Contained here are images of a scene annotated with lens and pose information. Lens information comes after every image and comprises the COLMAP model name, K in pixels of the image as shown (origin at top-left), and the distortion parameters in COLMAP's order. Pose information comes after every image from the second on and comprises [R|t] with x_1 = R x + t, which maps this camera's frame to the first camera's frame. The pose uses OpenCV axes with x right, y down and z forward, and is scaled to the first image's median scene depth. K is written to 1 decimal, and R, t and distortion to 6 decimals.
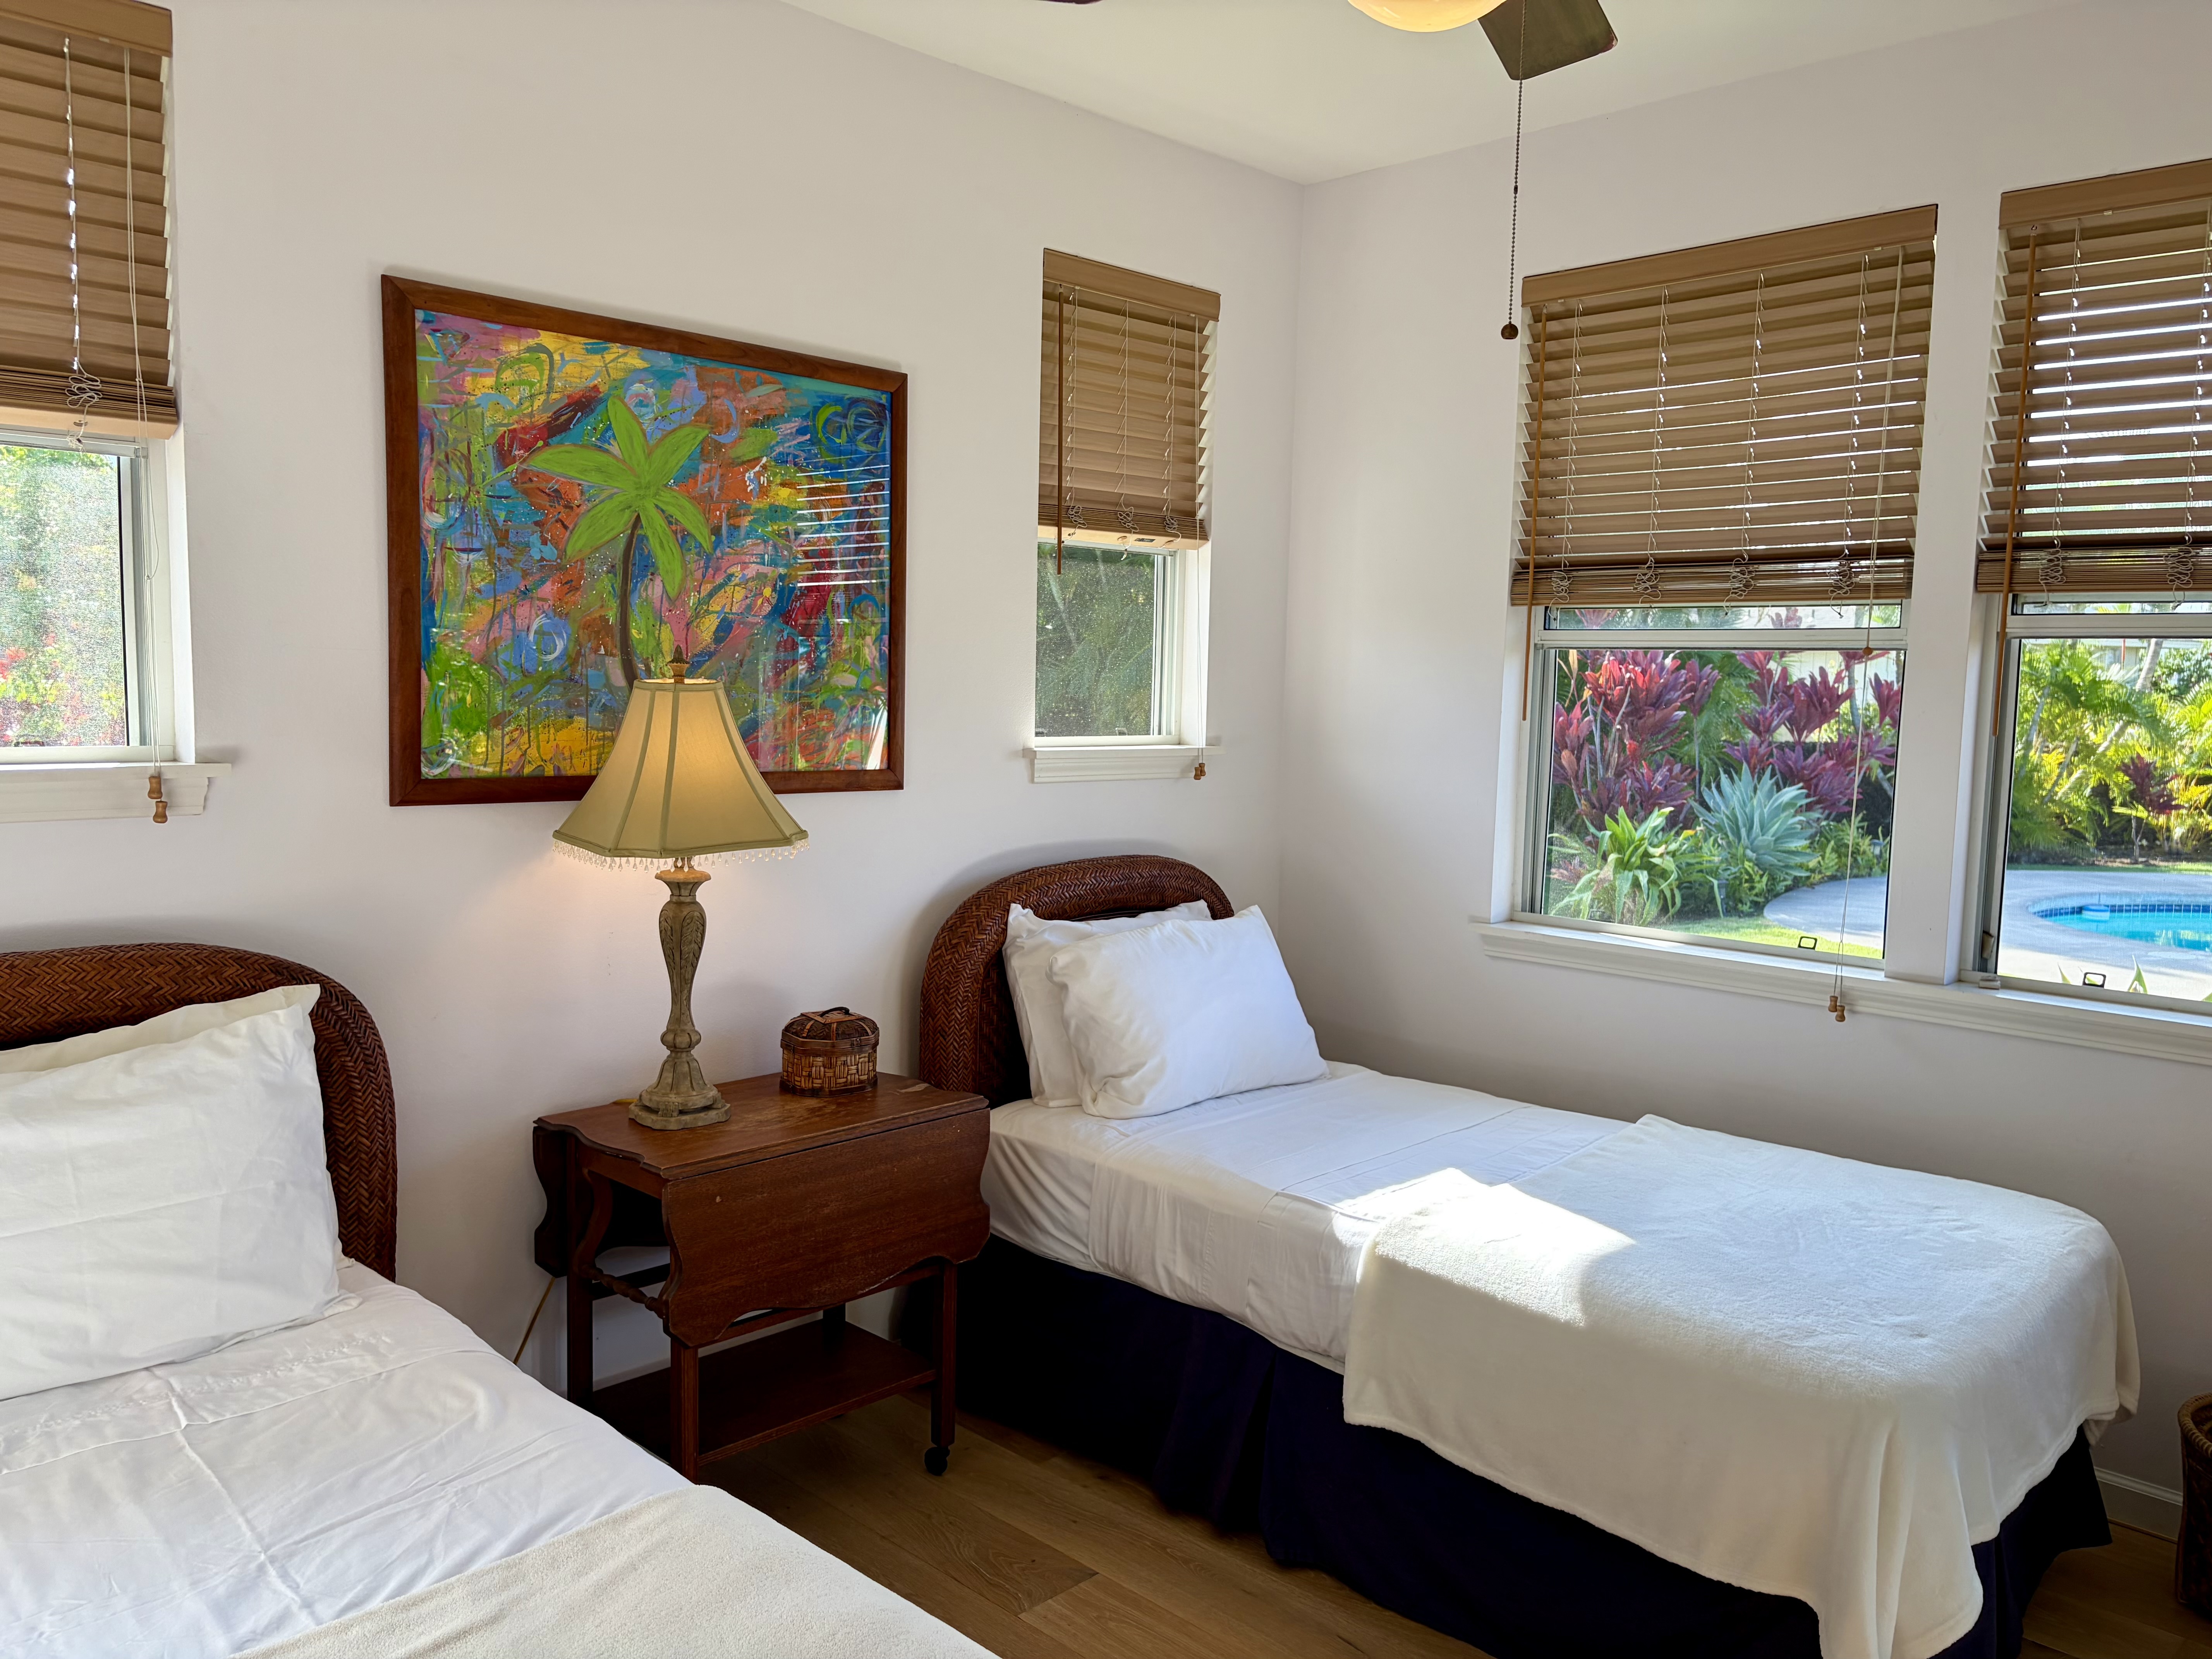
lens RADIAL K [[1666.0, 0, 1094.9], [0, 1666.0, 822.3], [0, 0, 1]] dist [0.062290, -0.076588]
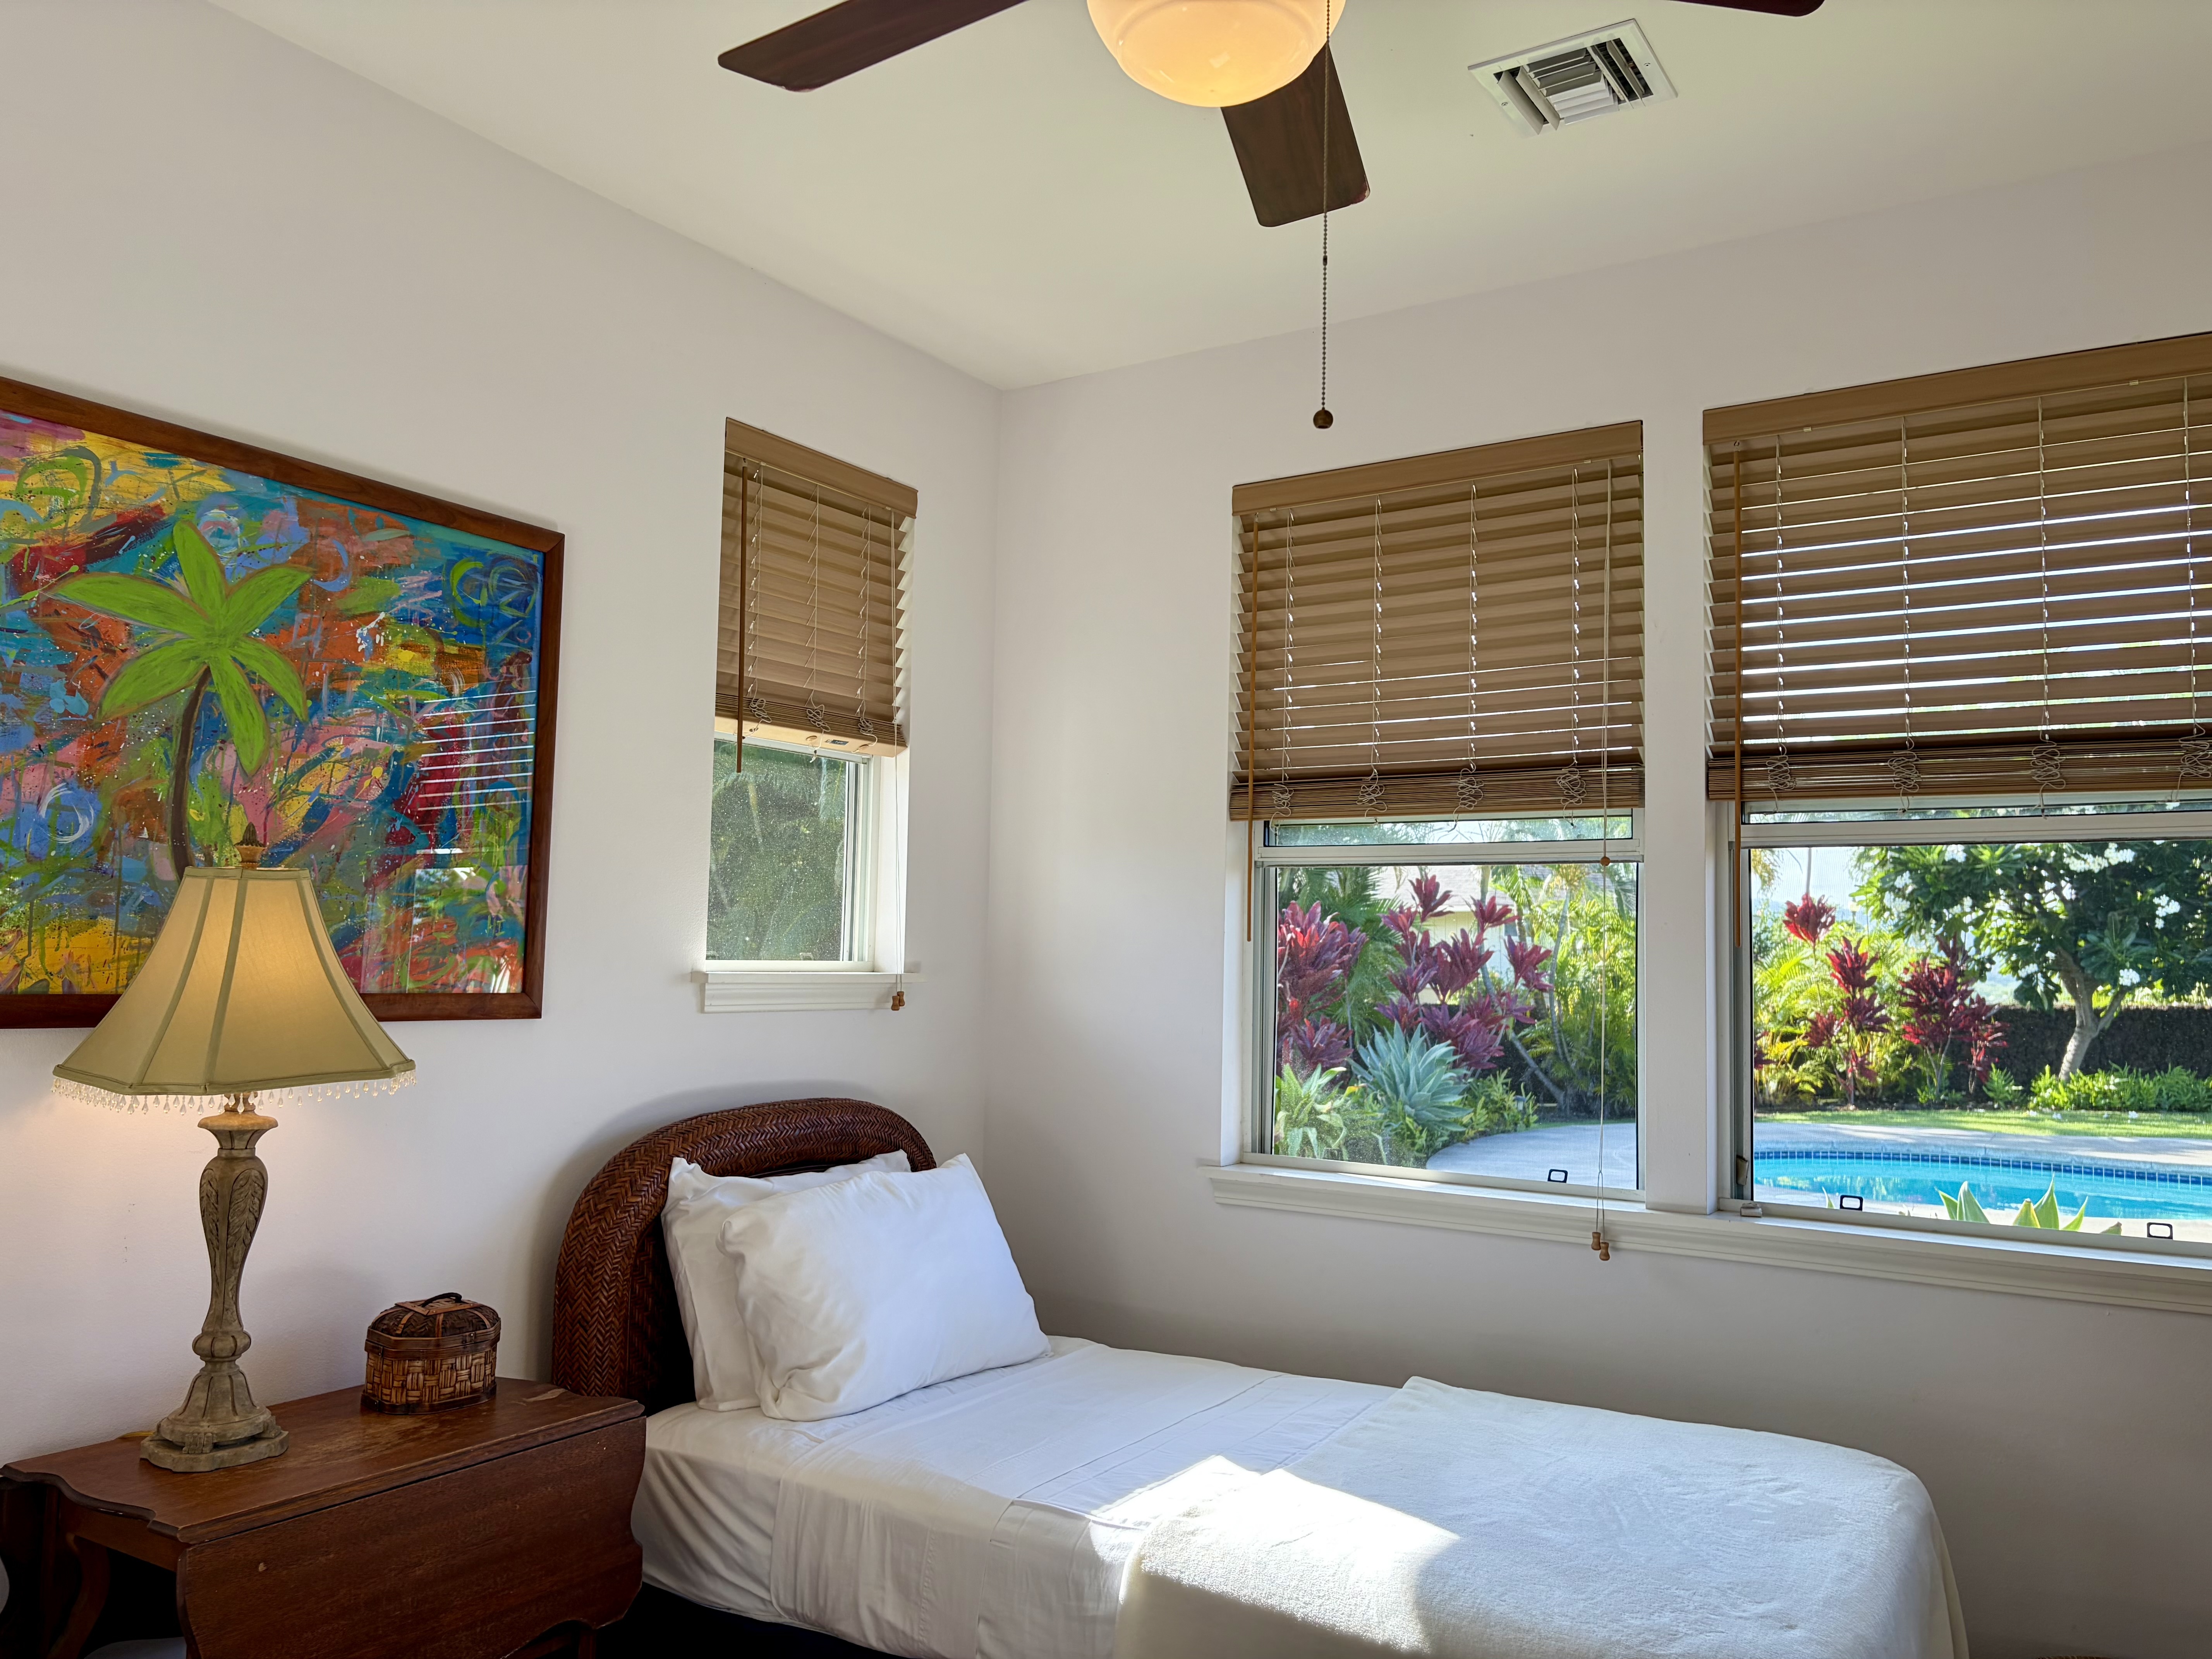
lens RADIAL K [[1666.0, 0, 1105.1], [0, 1666.0, 835.1], [0, 0, 1]] dist [0.062290, -0.076588]
pose [[0.977577, 0.013330, 0.210154, -0.020265], [0.019554, 0.987936, -0.153623, 0.024900], [-0.209666, 0.154287, 0.965523, 0.135841]]
